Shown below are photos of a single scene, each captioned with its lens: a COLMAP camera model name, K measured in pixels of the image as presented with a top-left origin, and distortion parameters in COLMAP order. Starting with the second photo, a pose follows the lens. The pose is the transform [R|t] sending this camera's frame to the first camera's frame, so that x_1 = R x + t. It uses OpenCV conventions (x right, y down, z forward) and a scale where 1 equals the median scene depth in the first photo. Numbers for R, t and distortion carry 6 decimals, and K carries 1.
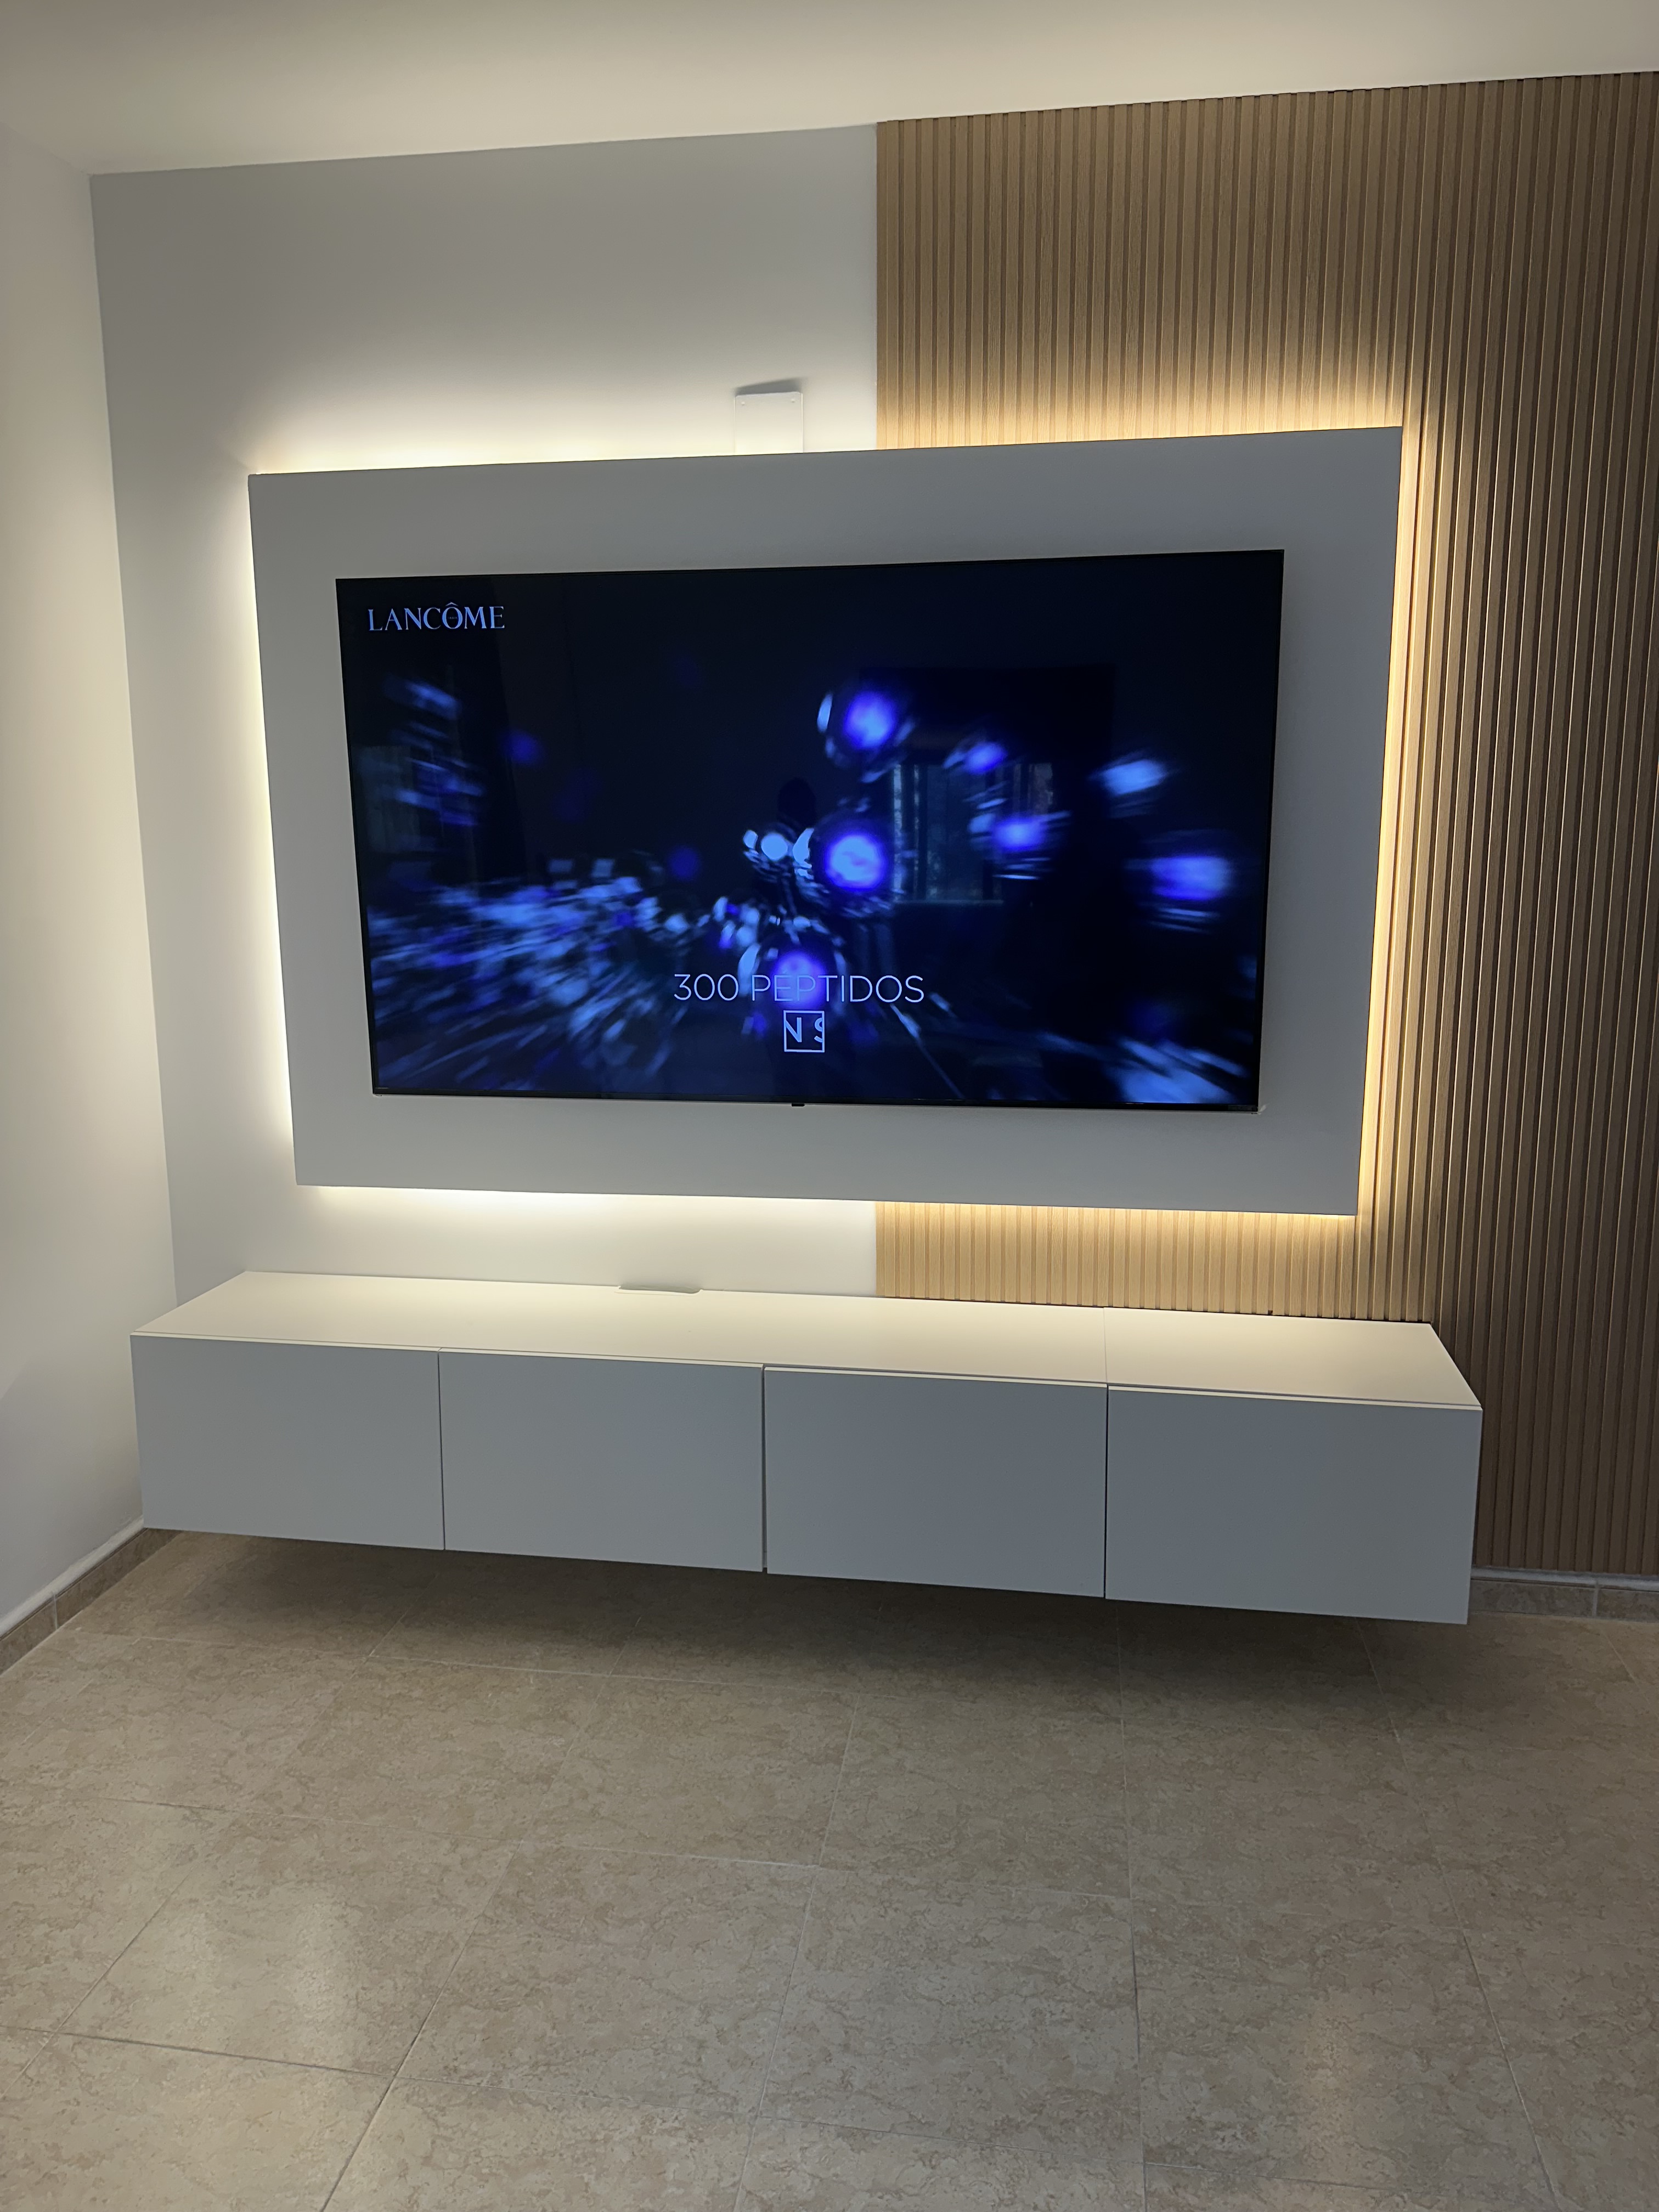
lens RADIAL K [[1583.7, 0, 829.5], [0, 1583.7, 1106.0], [0, 0, 1]] dist [0.075265, -0.105994]
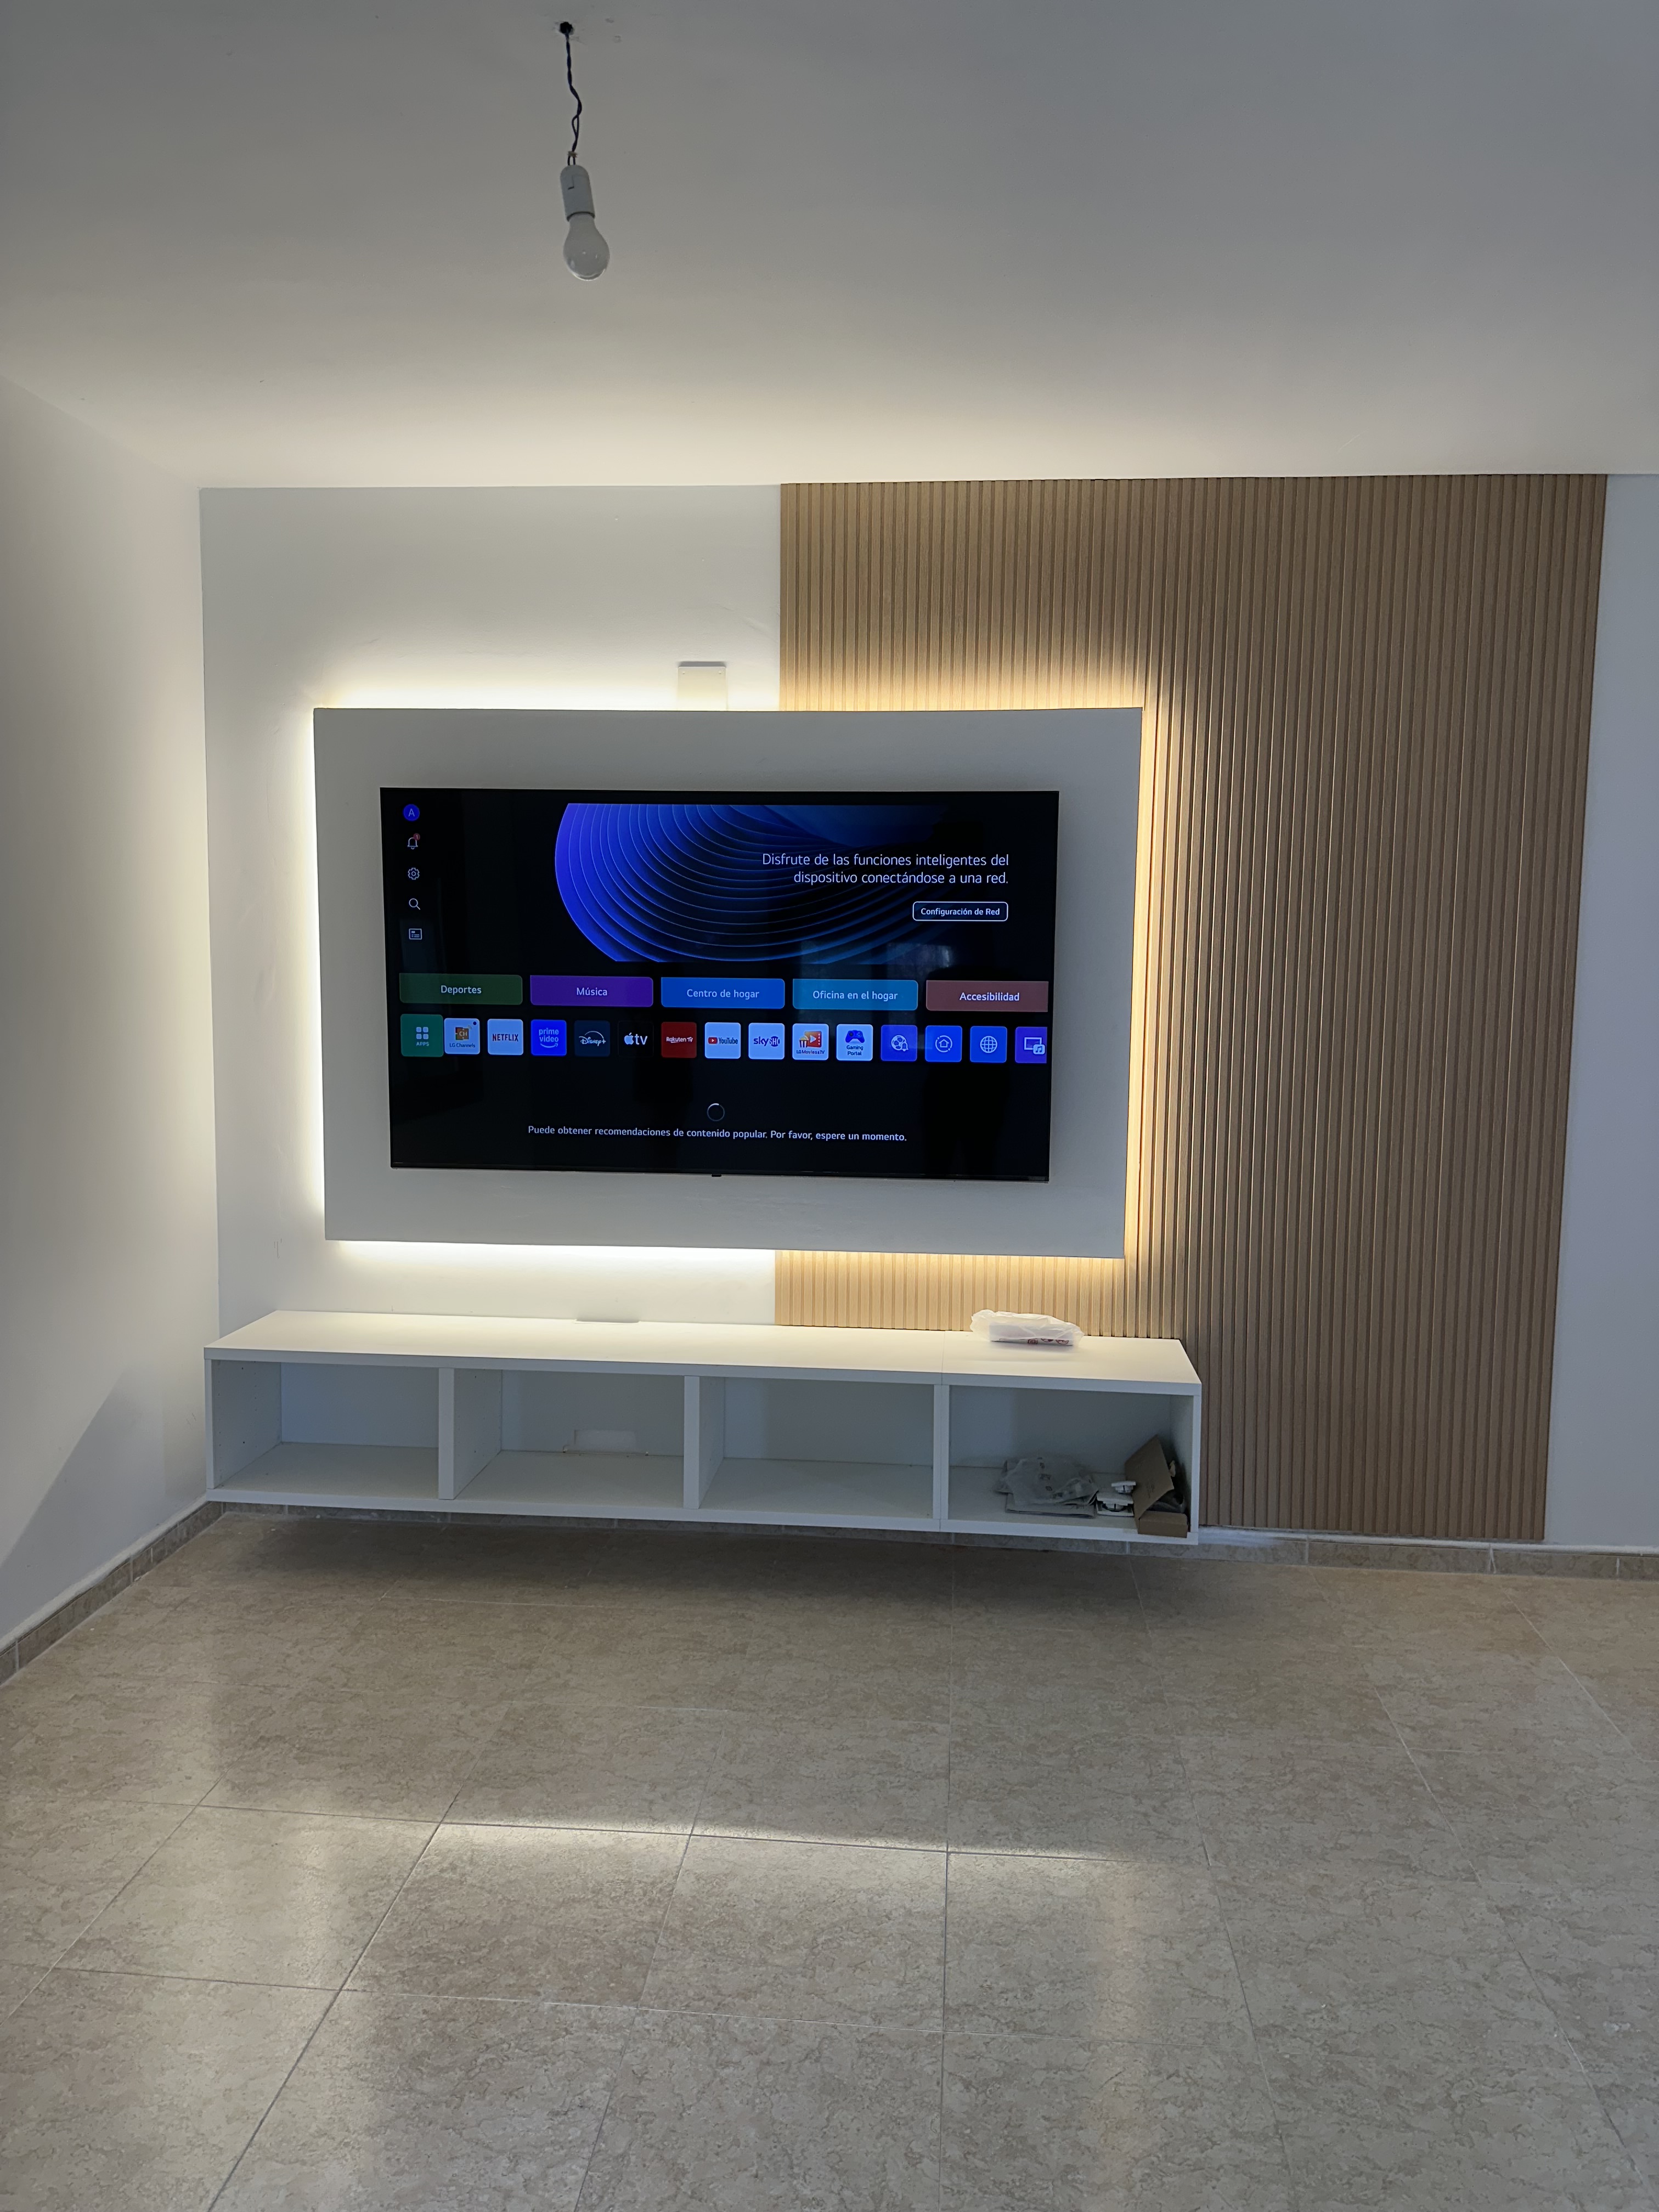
lens RADIAL K [[1583.7, 0, 829.5], [0, 1583.7, 1106.0], [0, 0, 1]] dist [0.075265, -0.105994]
pose [[0.997868, 0.010235, 0.064451, -0.013532], [-0.005022, 0.996740, -0.080529, 0.051829], [-0.065065, 0.080034, 0.994666, -0.377589]]
